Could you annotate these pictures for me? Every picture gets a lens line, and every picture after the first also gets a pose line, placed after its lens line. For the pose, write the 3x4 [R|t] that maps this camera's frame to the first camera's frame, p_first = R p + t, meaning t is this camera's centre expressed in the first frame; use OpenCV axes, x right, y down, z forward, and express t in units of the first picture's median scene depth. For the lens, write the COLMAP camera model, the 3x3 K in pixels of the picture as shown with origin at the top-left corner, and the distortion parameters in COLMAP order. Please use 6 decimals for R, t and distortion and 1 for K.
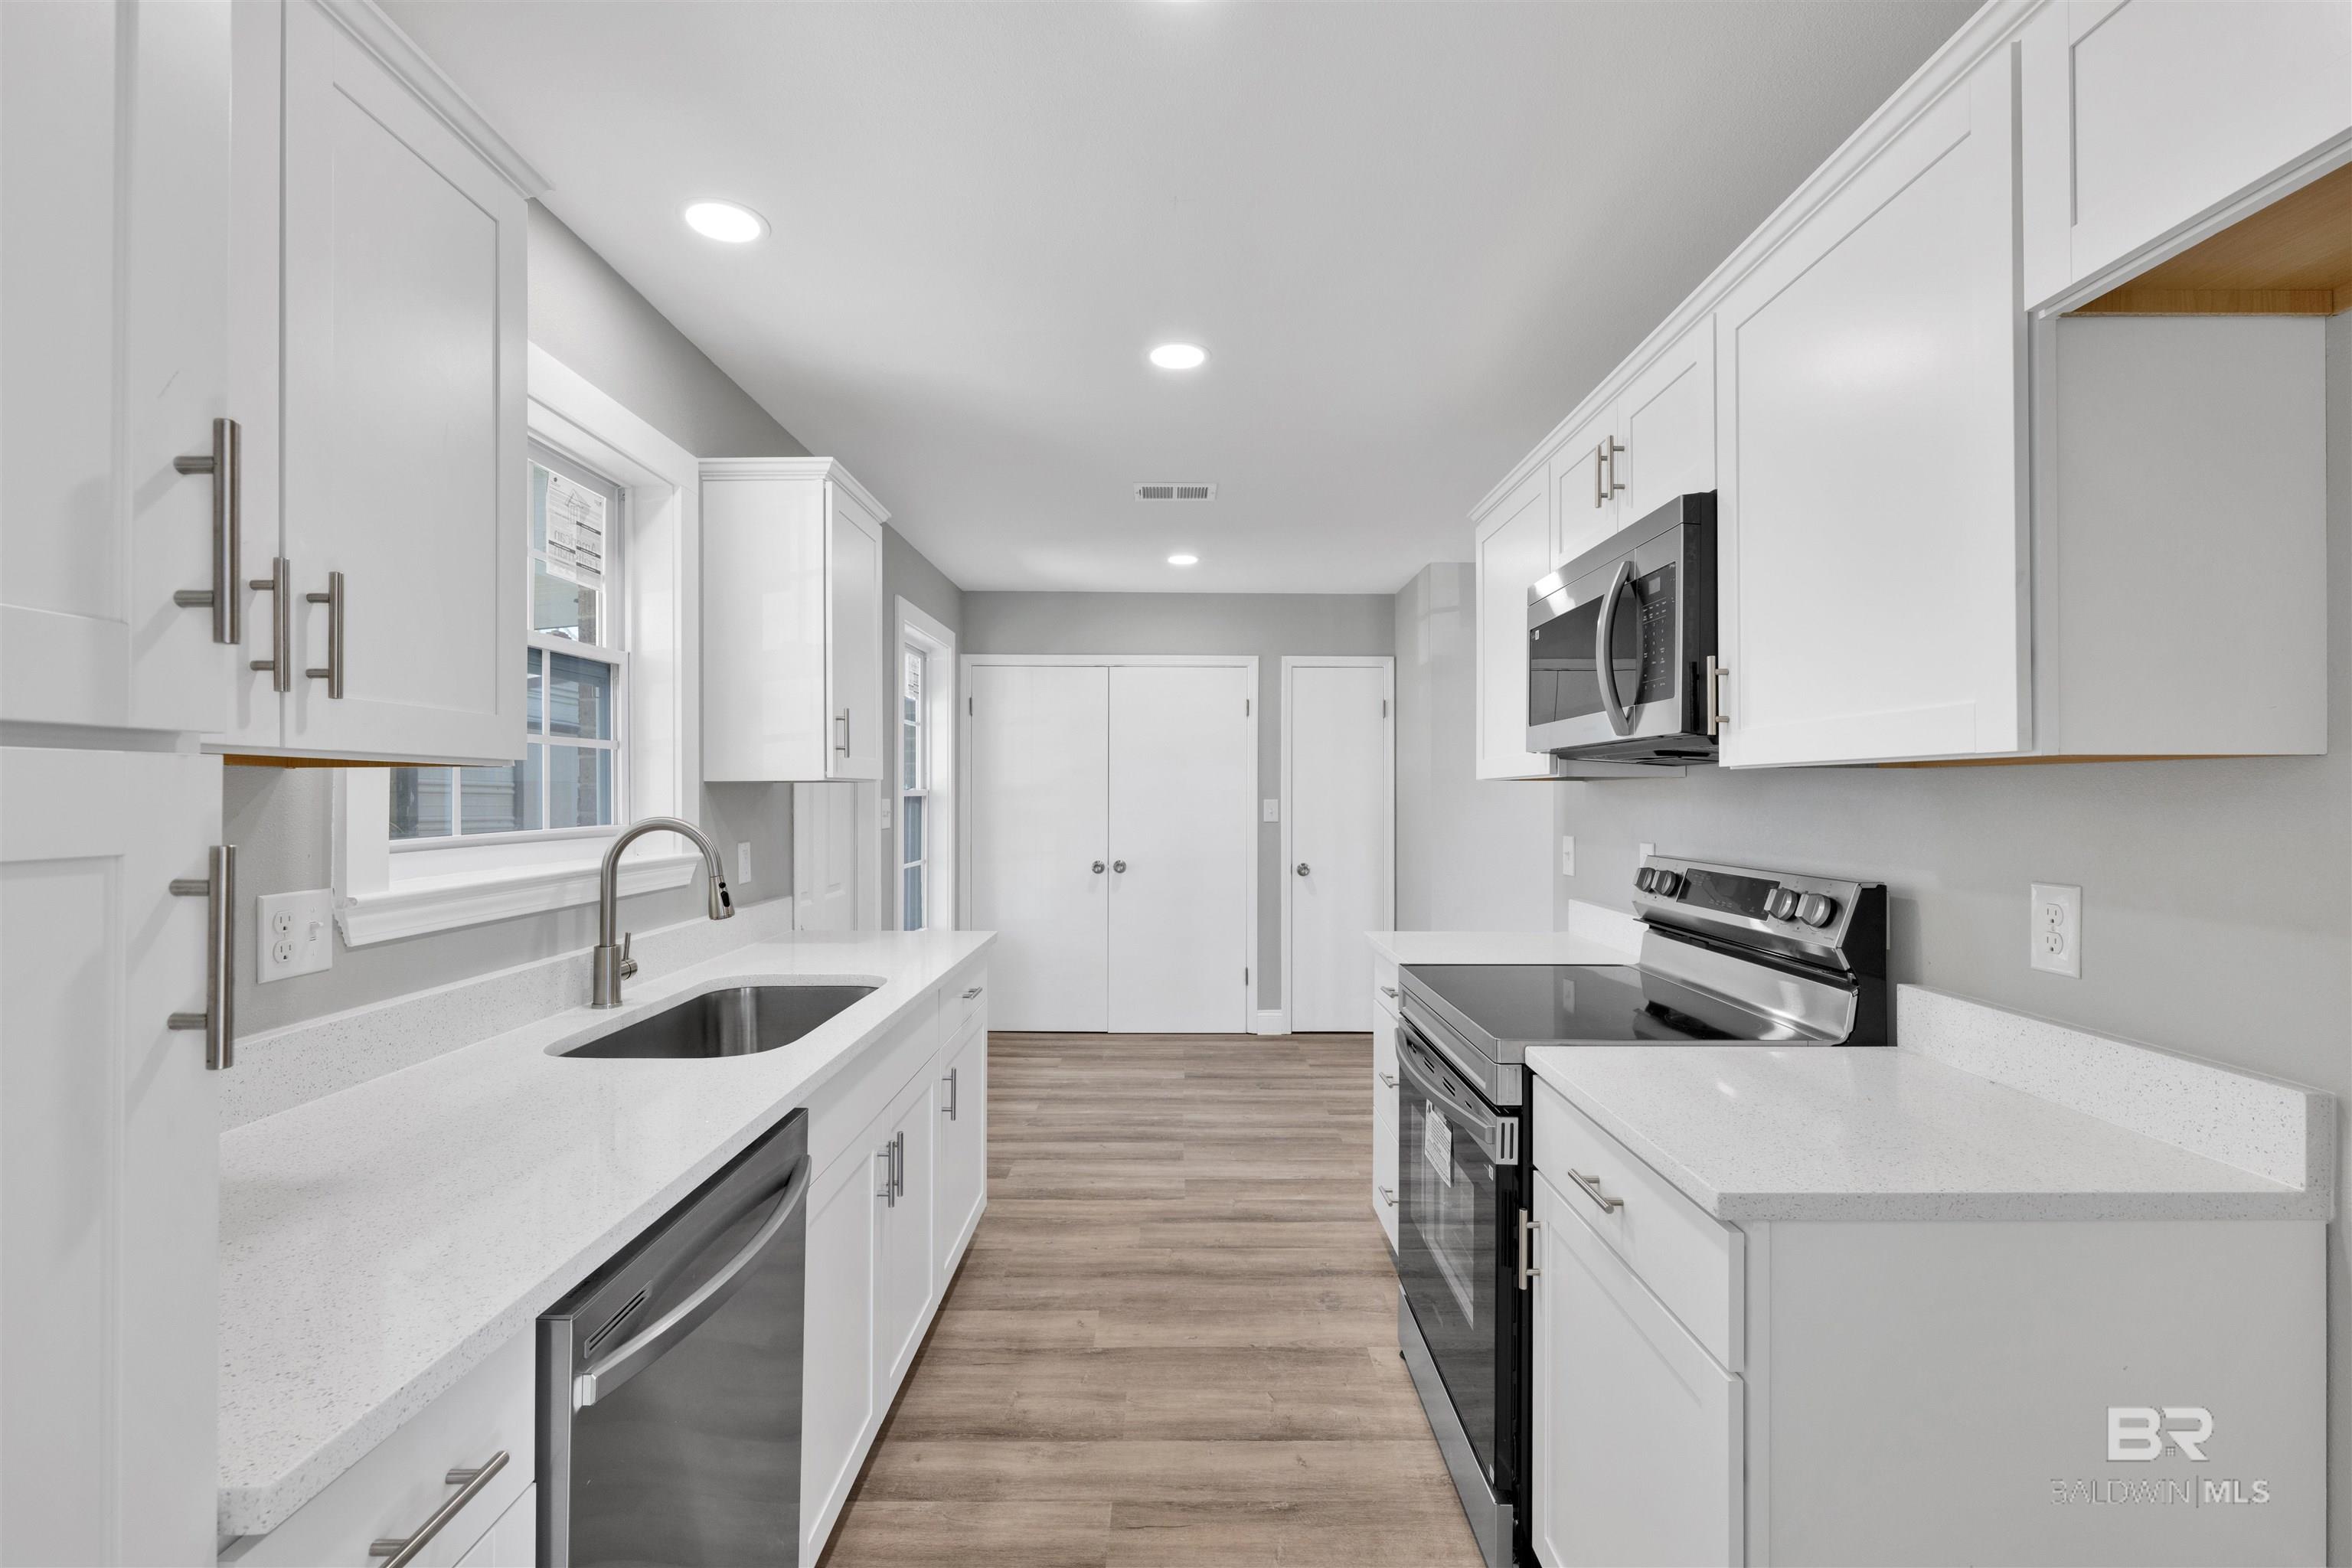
lens RADIAL K [[1049.2, 0, 1171.7], [0, 1049.2, 781.7], [0, 0, 1]] dist [-0.010829, 0.000708]
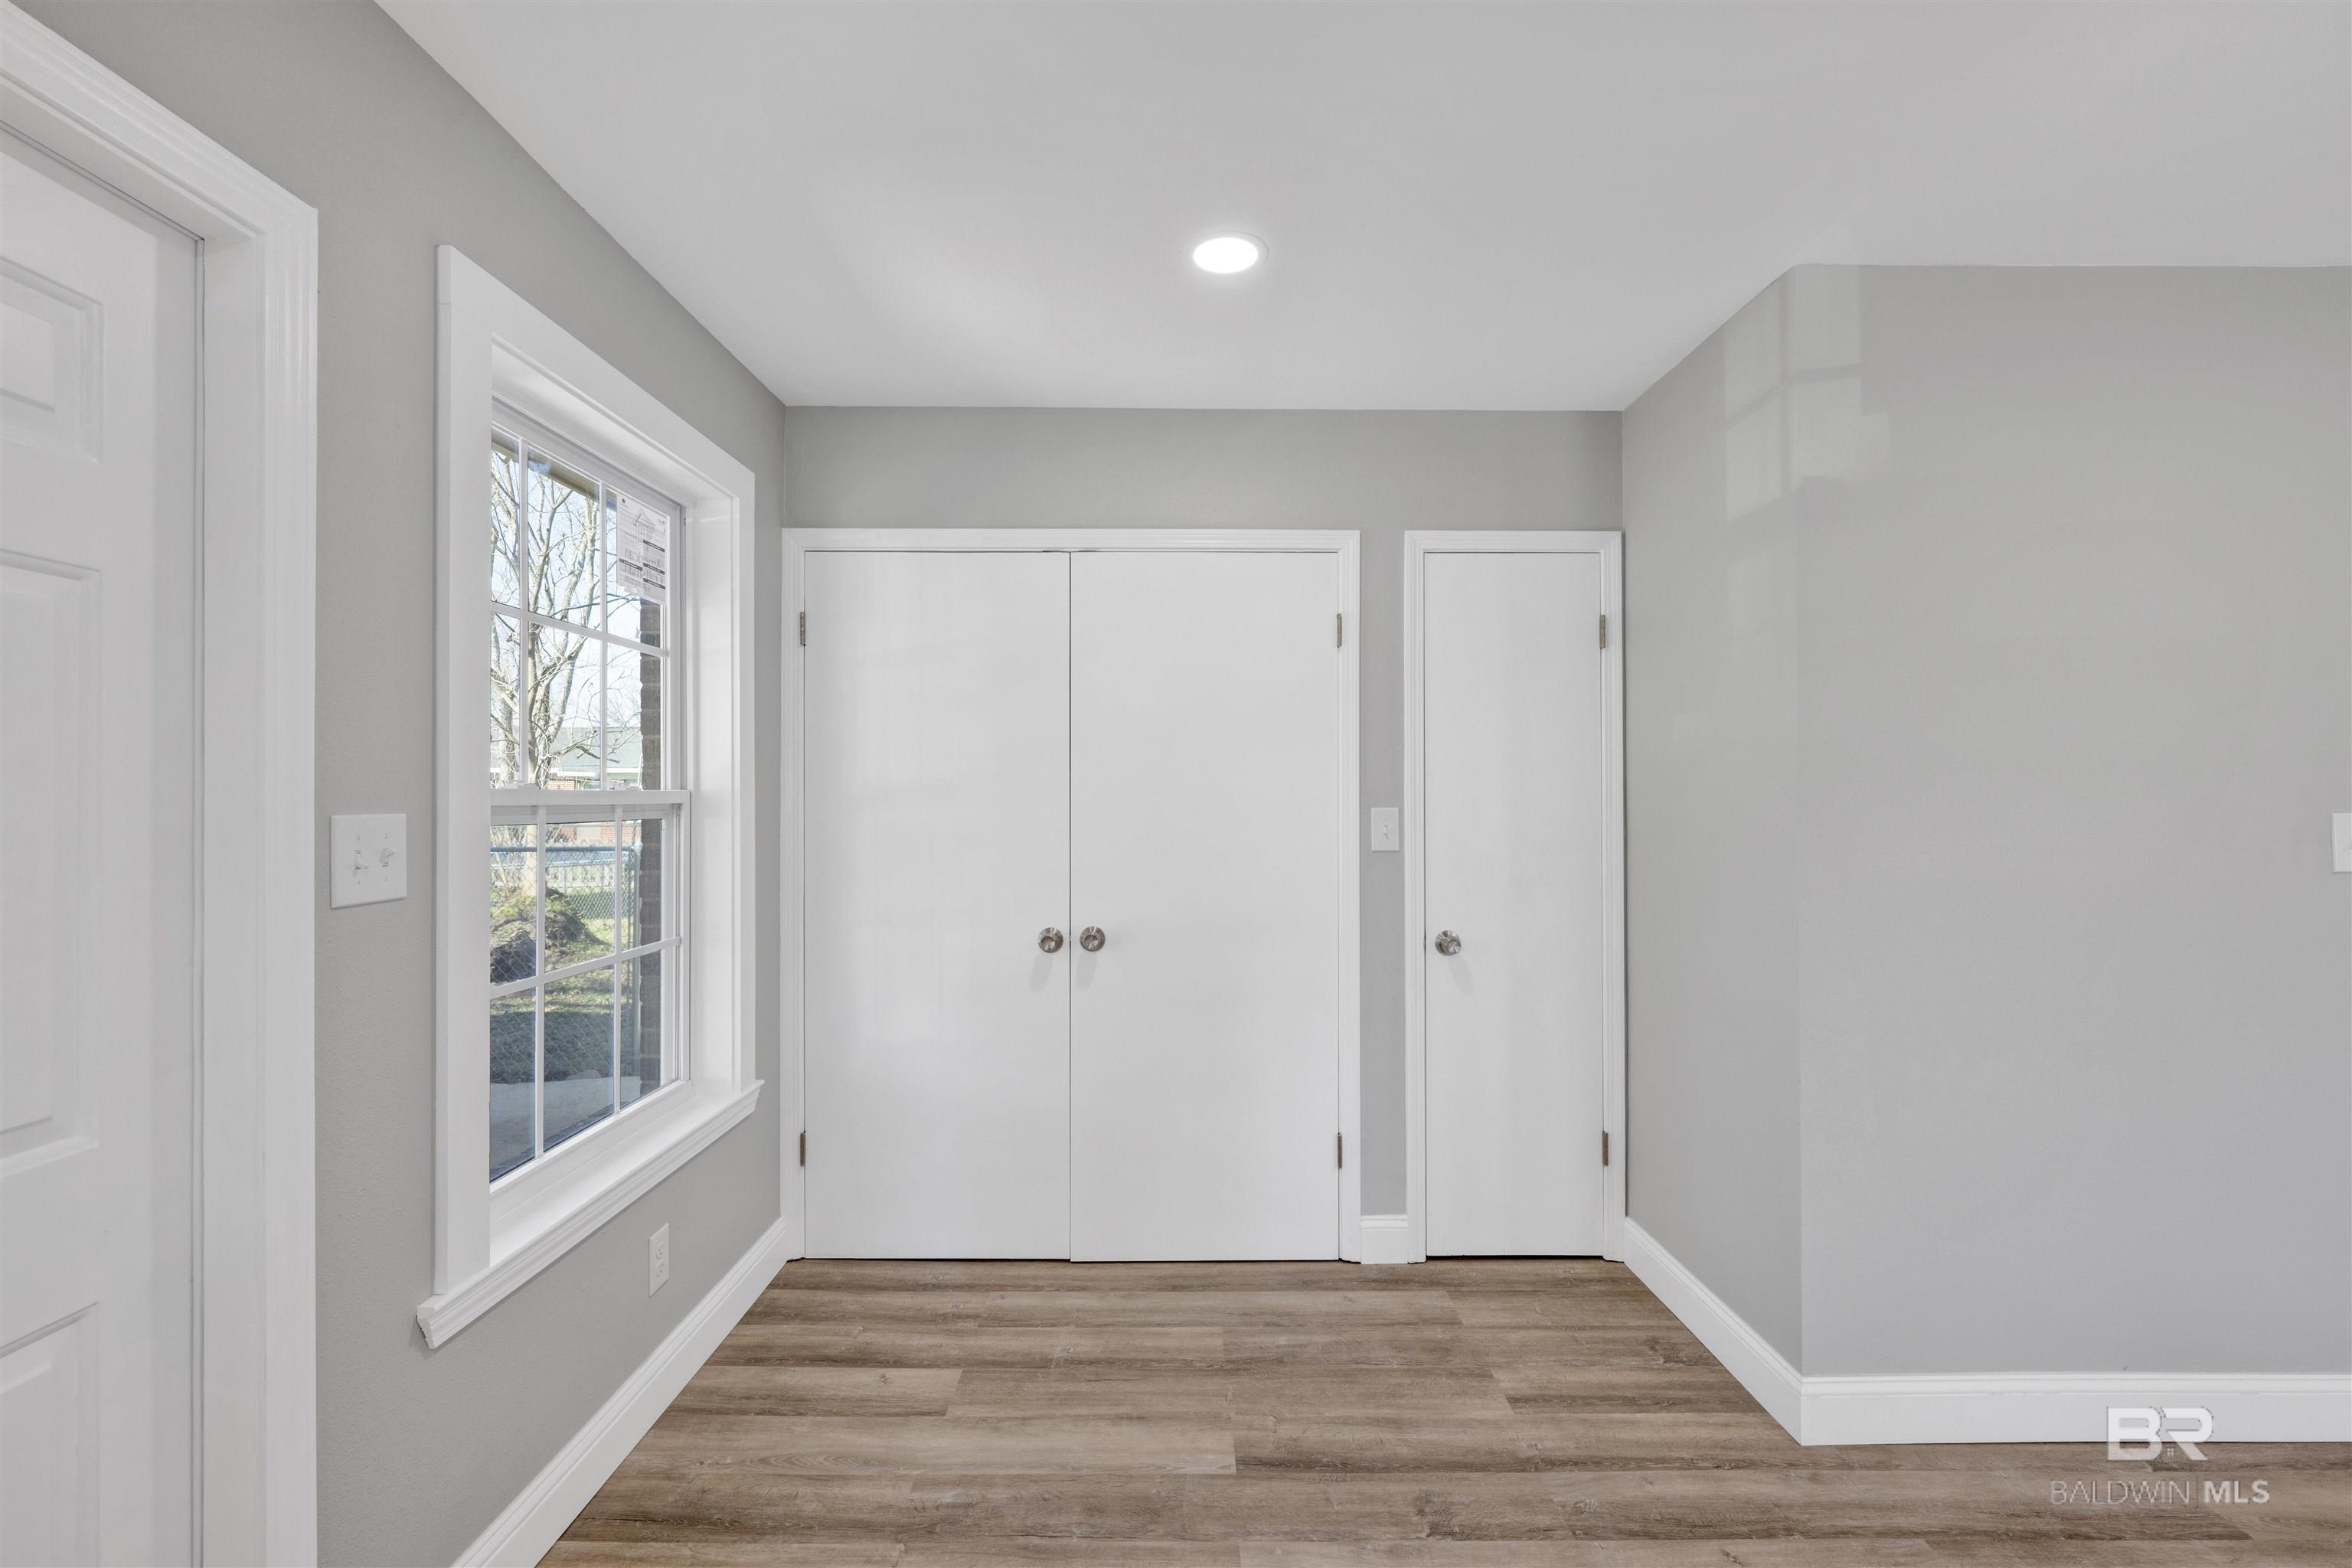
lens RADIAL K [[1049.2, 0, 1175.1], [0, 1049.2, 786.2], [0, 0, 1]] dist [-0.010829, 0.000708]
pose [[0.999983, -0.003350, 0.004735, -0.011295], [0.003343, 0.999993, 0.001366, 0.005331], [-0.004739, -0.001350, 0.999988, 0.485461]]
